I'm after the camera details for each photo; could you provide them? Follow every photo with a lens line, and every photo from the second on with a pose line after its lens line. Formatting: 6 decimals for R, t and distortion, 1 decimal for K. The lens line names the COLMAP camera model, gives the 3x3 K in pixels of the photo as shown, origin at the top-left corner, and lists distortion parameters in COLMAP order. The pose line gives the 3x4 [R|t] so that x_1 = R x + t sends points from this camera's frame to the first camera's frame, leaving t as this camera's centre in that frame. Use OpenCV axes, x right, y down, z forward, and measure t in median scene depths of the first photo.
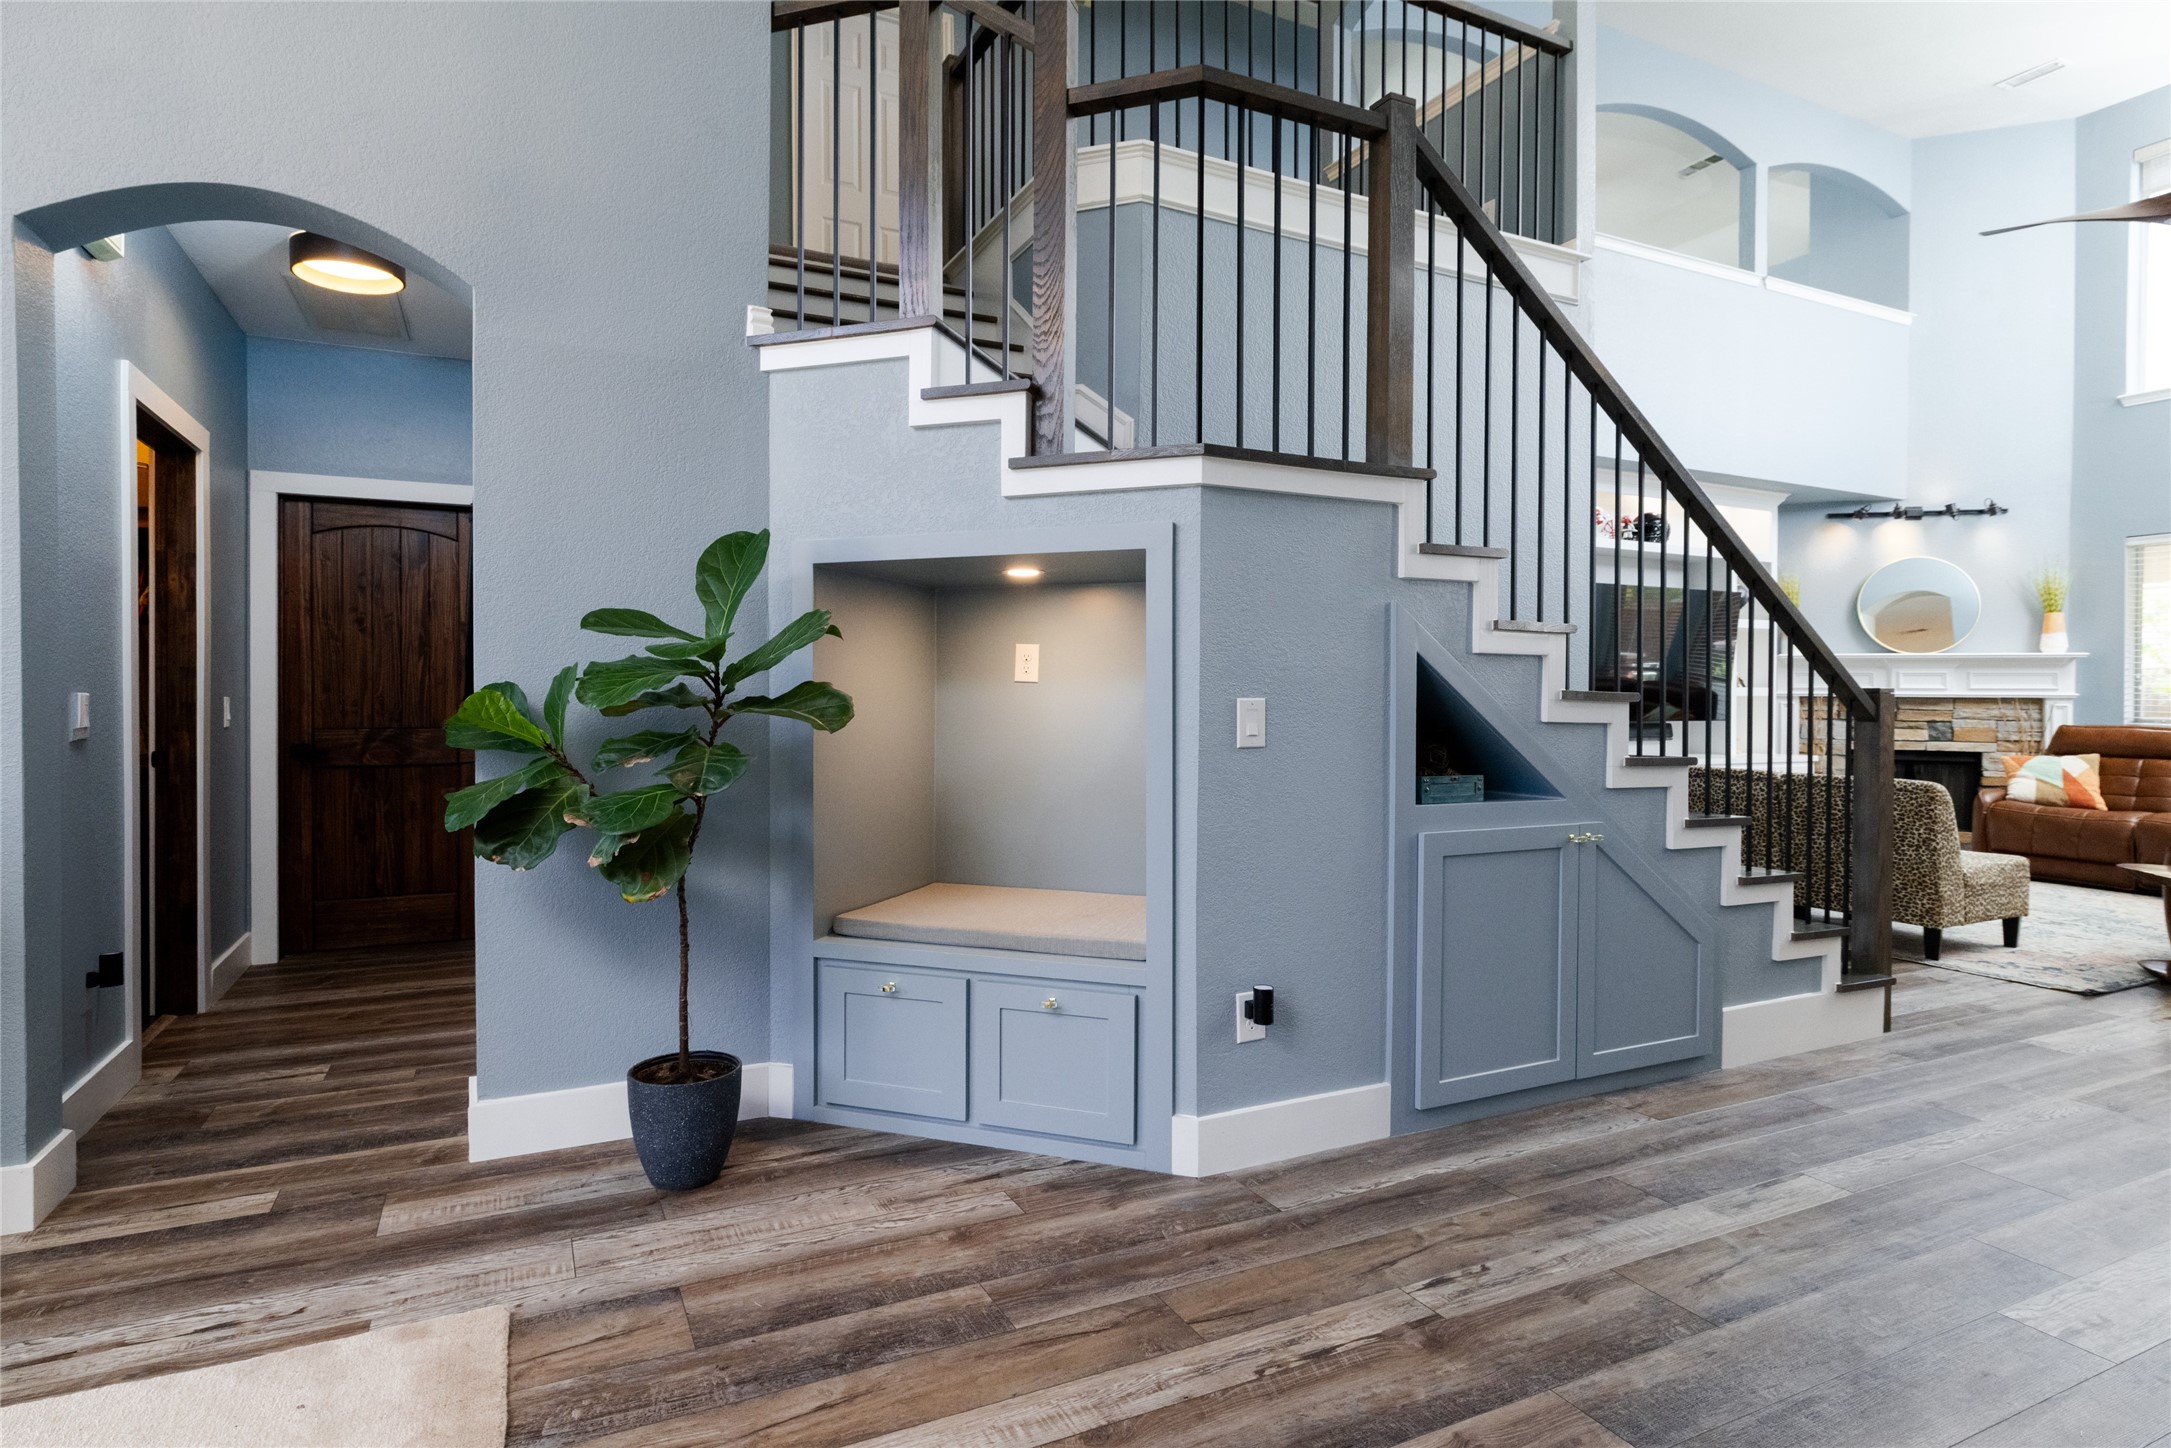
lens RADIAL K [[1096.4, 0, 1031.7], [0, 1096.4, 702.9], [0, 0, 1]] dist [-0.002518, -0.002623]
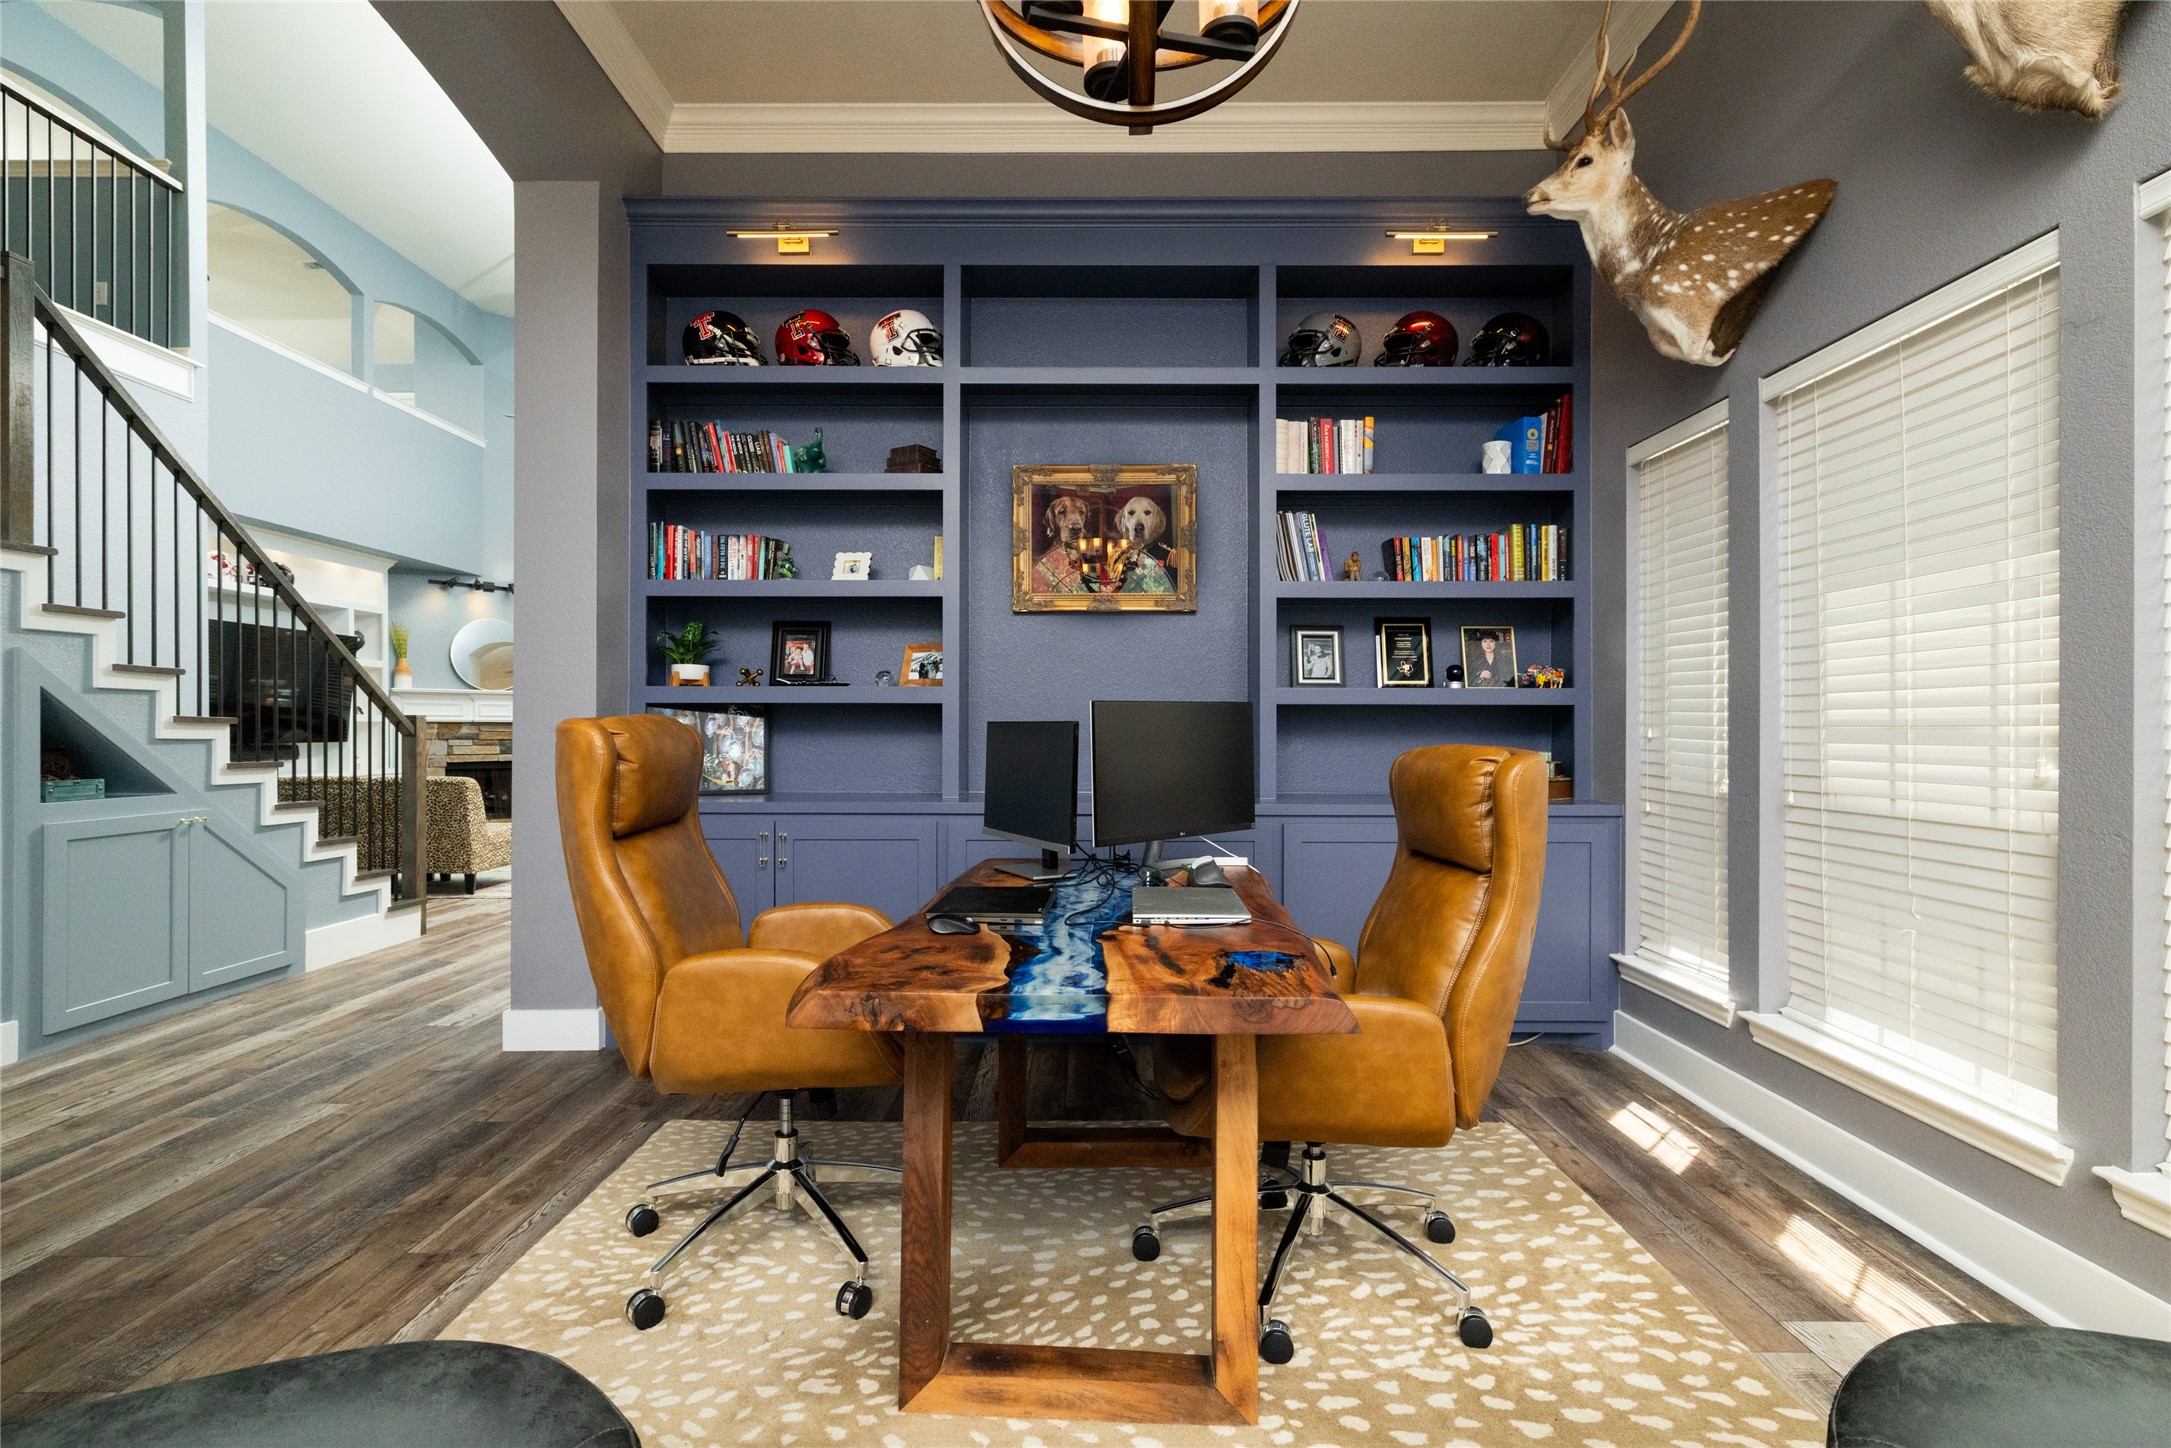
lens RADIAL K [[1089.9, 0, 1081.9], [0, 1089.9, 730.1], [0, 0, 1]] dist [0.002252, 0.001098]
pose [[0.426266, -0.006780, 0.904573, -0.184430], [0.005892, 0.999972, 0.004718, 0.004395], [-0.904579, 0.003319, 0.426293, -0.420193]]
